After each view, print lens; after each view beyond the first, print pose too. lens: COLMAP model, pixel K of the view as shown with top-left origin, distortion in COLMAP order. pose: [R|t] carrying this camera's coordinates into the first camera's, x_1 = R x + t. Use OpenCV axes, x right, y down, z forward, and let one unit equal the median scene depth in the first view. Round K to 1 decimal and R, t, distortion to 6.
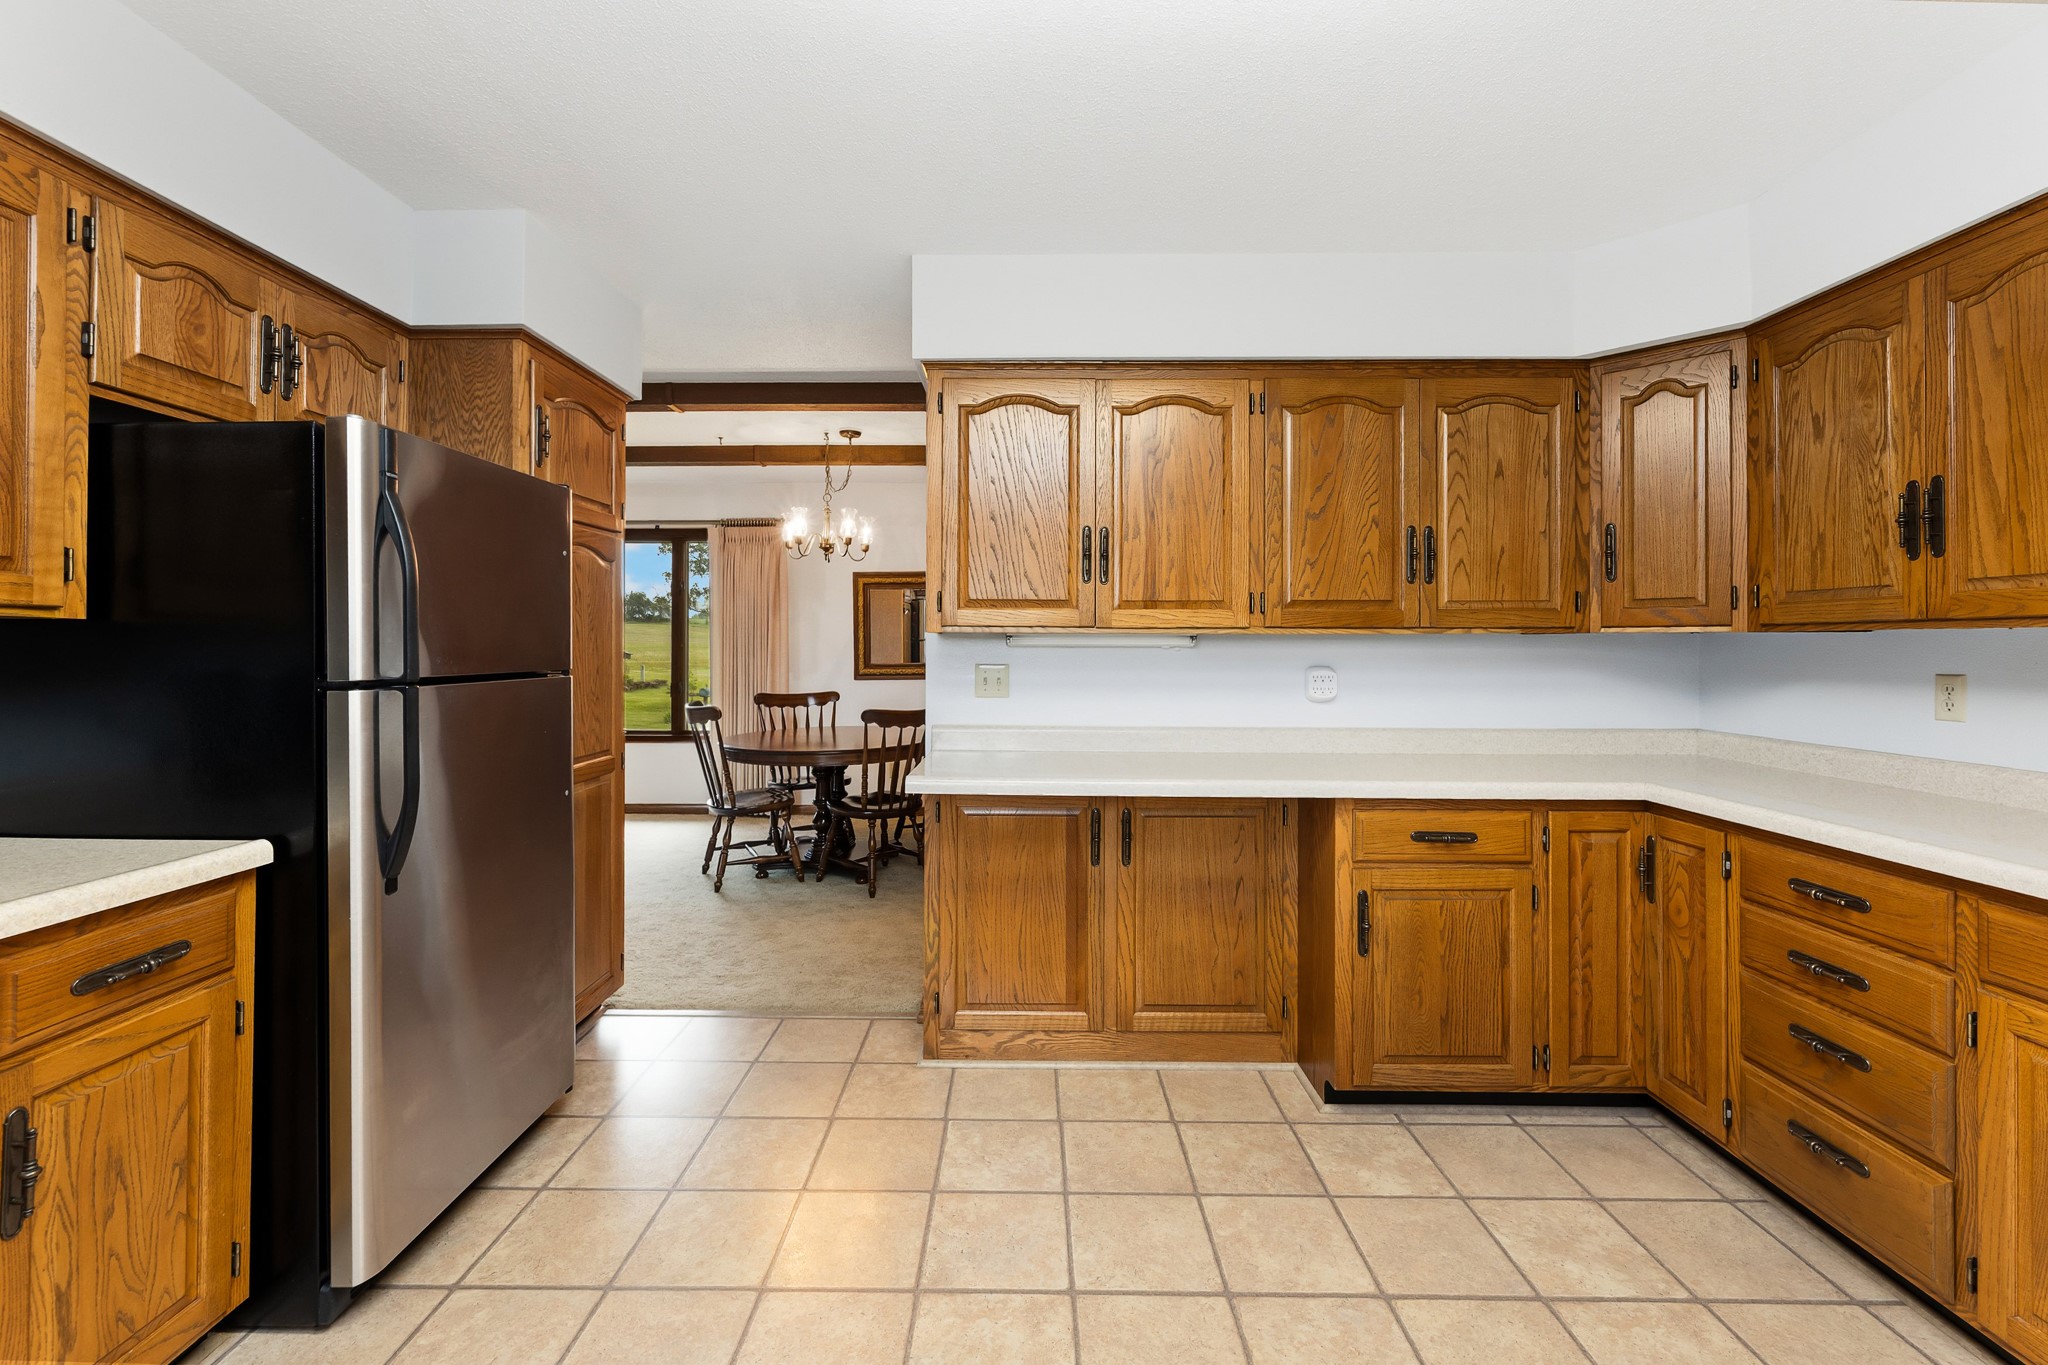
lens RADIAL K [[848.3, 0, 1014.5], [0, 848.3, 646.9], [0, 0, 1]] dist [-0.002513, -0.000495]
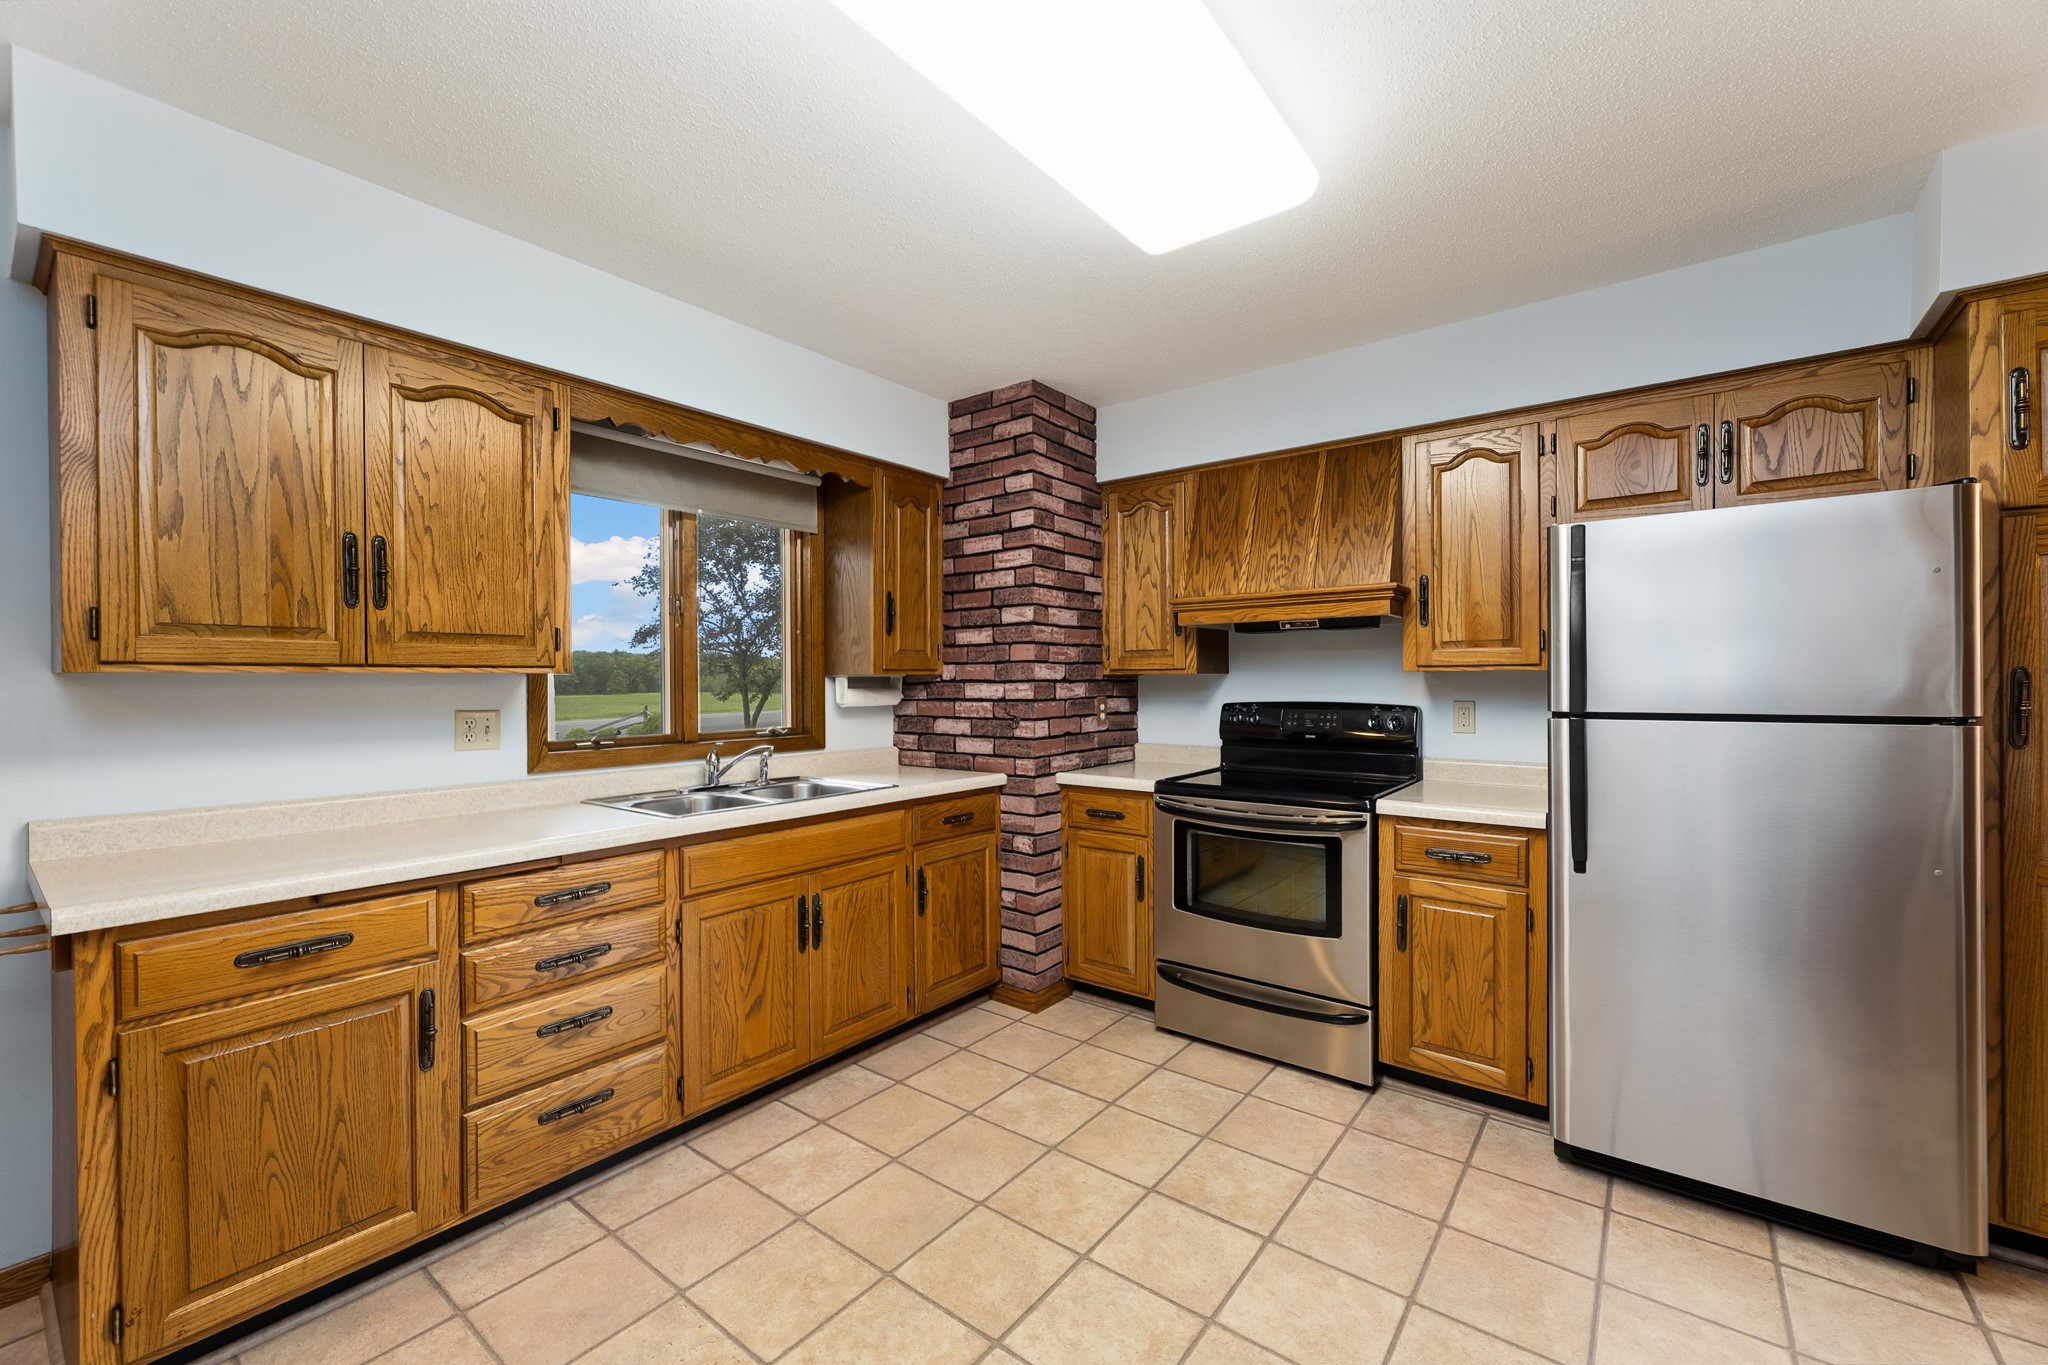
lens RADIAL K [[826.2, 0, 1024.0], [0, 826.2, 682.5], [0, 0, 1]] dist [0.001216, -0.000144]
pose [[-0.601692, 0.005300, -0.798710, 0.830653], [0.007245, 0.999973, 0.001177, -0.017195], [0.798695, -0.005078, -0.601714, 1.083511]]
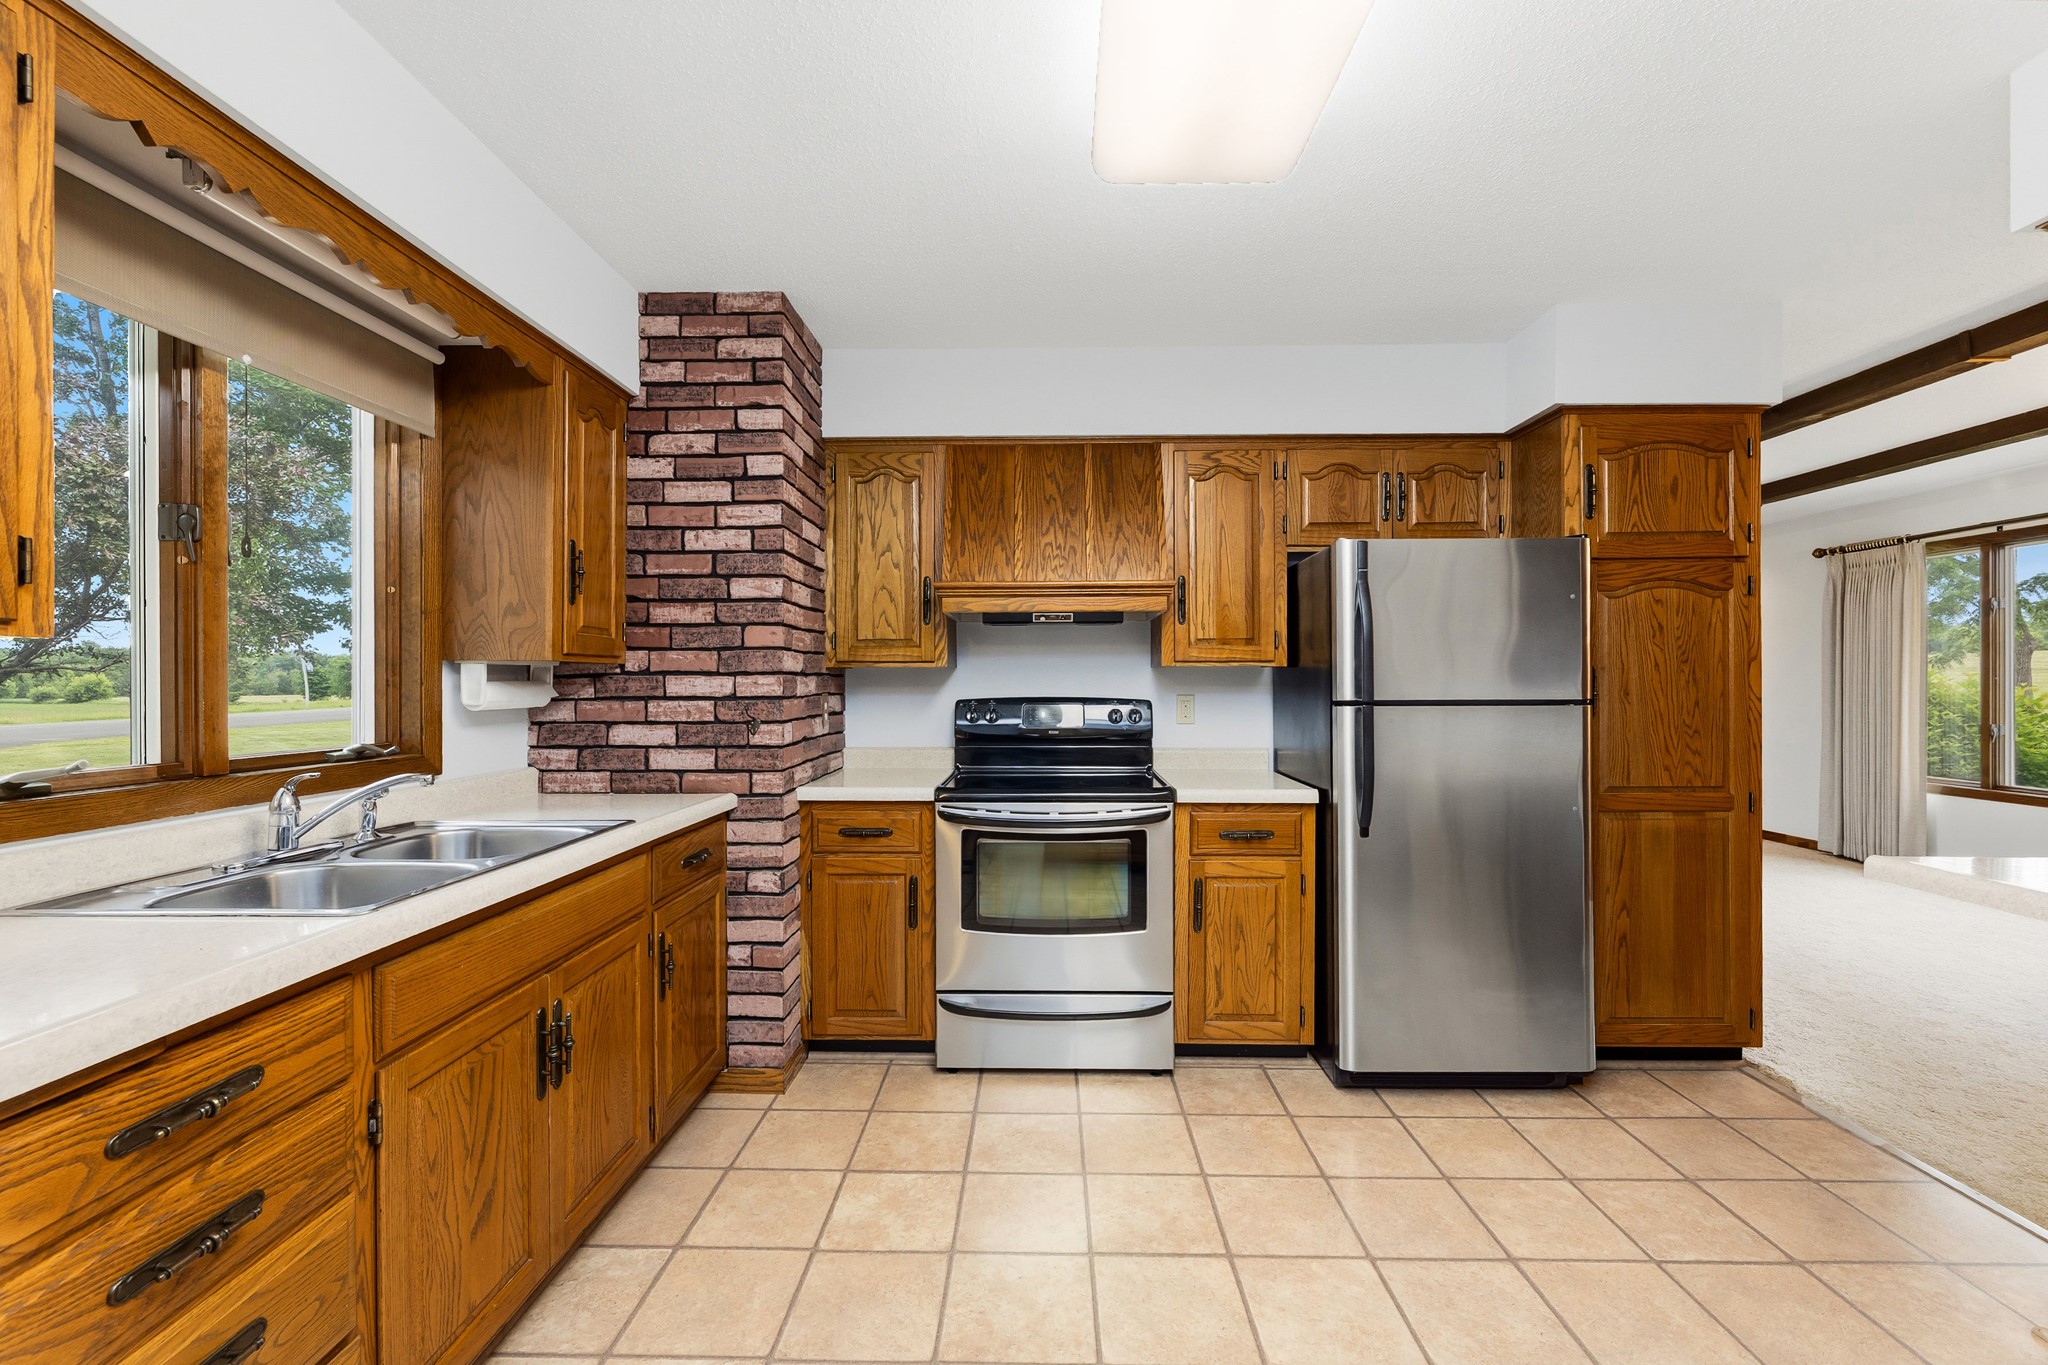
lens RADIAL K [[846.8, 0, 1024.0], [0, 846.8, 682.5], [0, 0, 1]] dist [-0.000019, -0.000173]
pose [[-0.007553, 0.000503, -0.999971, 0.834937], [0.004218, 0.999991, 0.000471, 0.001032], [0.999963, -0.004214, -0.007555, 0.381177]]
